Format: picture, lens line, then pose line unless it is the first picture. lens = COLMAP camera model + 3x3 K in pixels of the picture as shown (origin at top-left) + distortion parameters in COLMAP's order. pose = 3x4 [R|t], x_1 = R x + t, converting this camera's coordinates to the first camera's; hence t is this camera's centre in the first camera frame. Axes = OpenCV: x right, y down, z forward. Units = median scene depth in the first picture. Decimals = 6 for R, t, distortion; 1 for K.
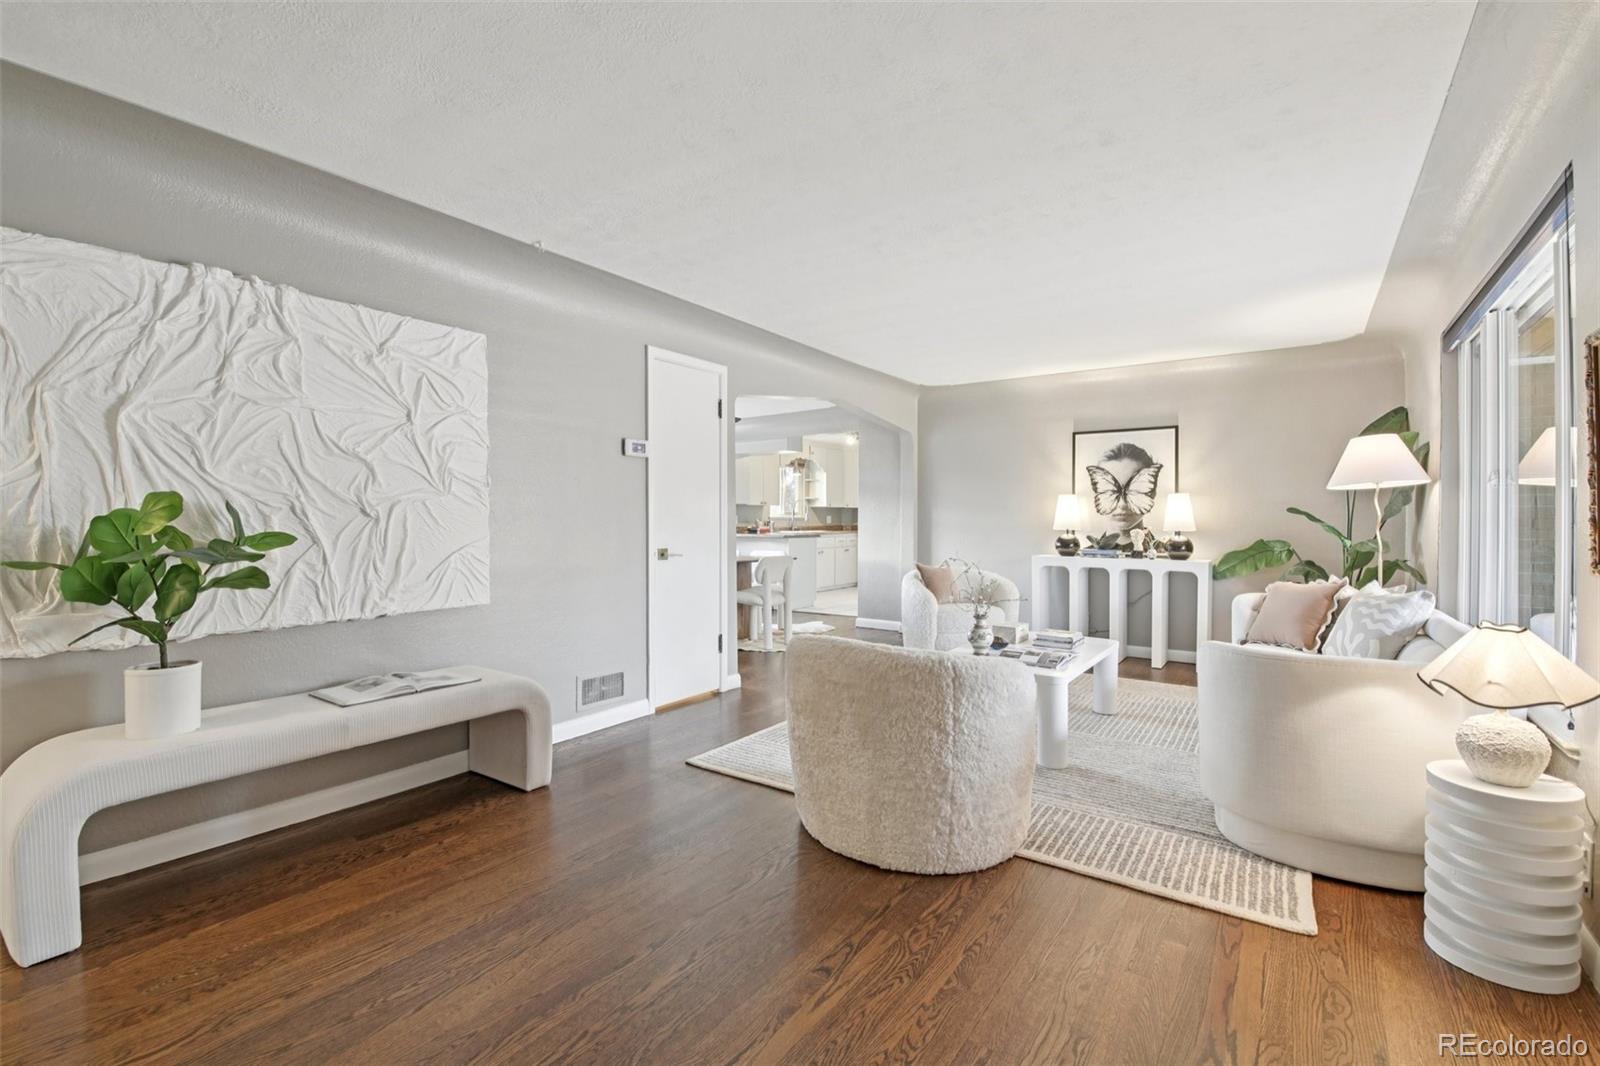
lens RADIAL K [[693.4, 0, 792.2], [0, 693.4, 530.0], [0, 0, 1]] dist [-0.016459, -0.002714]
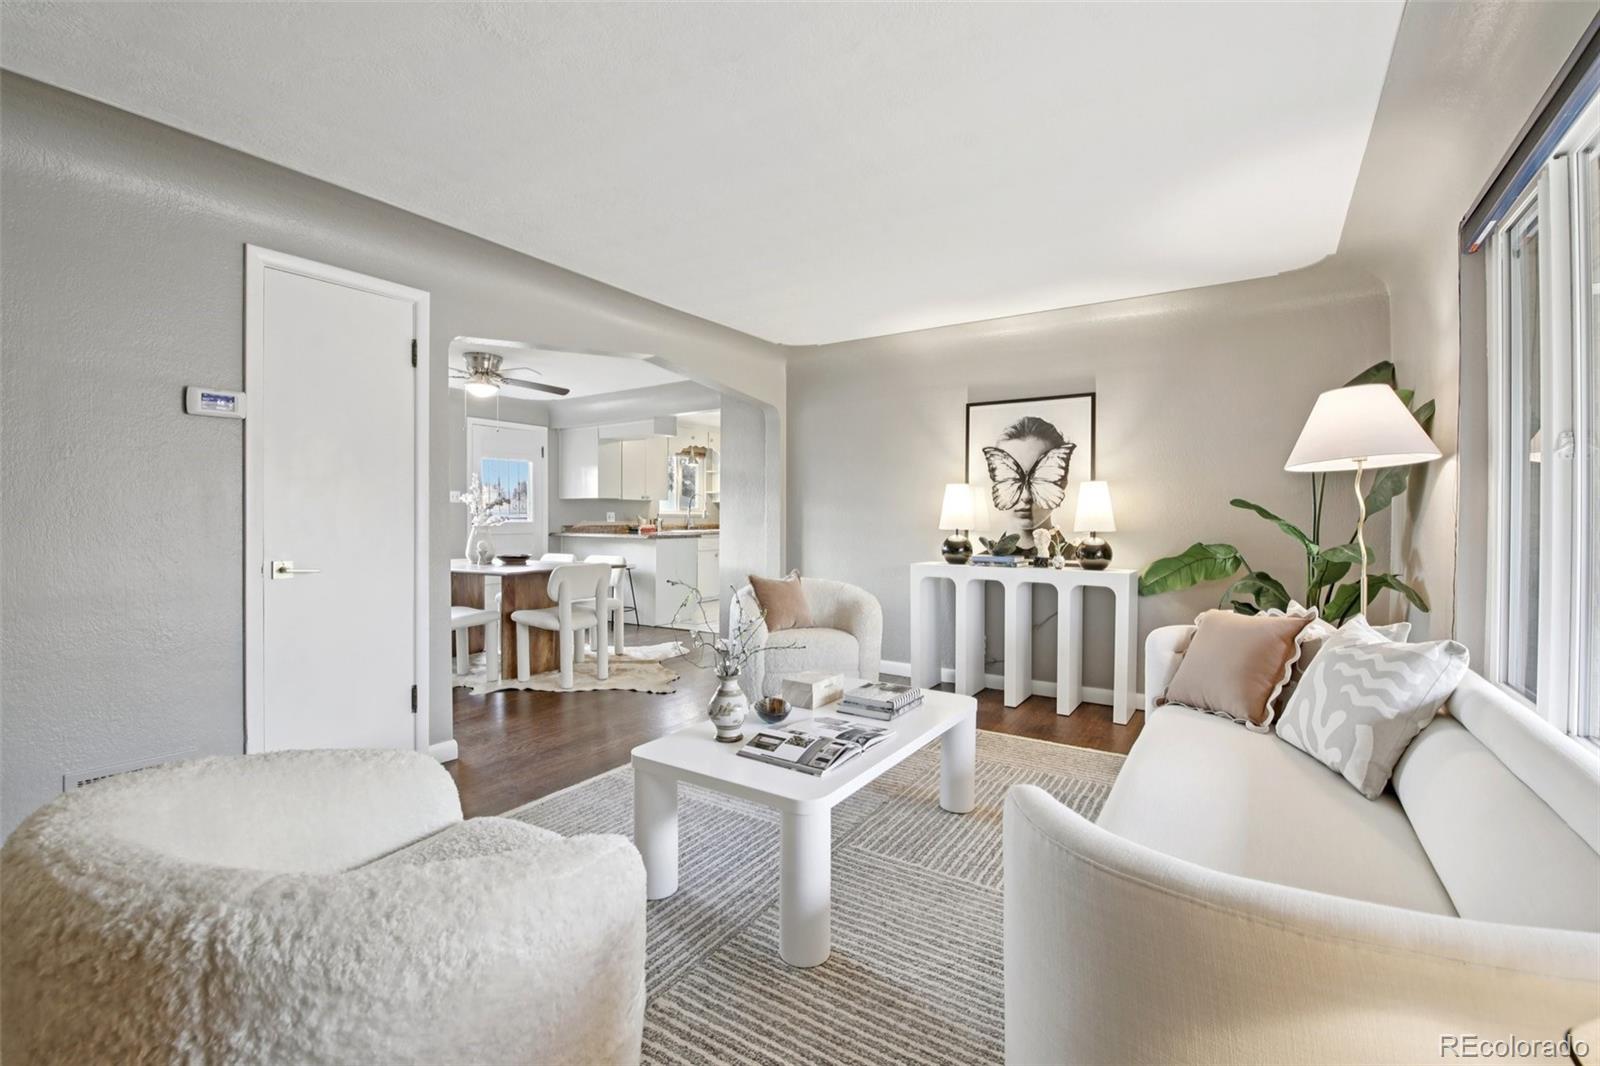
lens RADIAL K [[693.4, 0, 798.5], [0, 693.4, 531.5], [0, 0, 1]] dist [-0.016459, -0.002714]
pose [[0.999023, -0.001635, 0.044154, 0.204536], [0.001390, 0.999983, 0.005576, -0.003075], [-0.044162, -0.005509, 0.999009, 0.260386]]
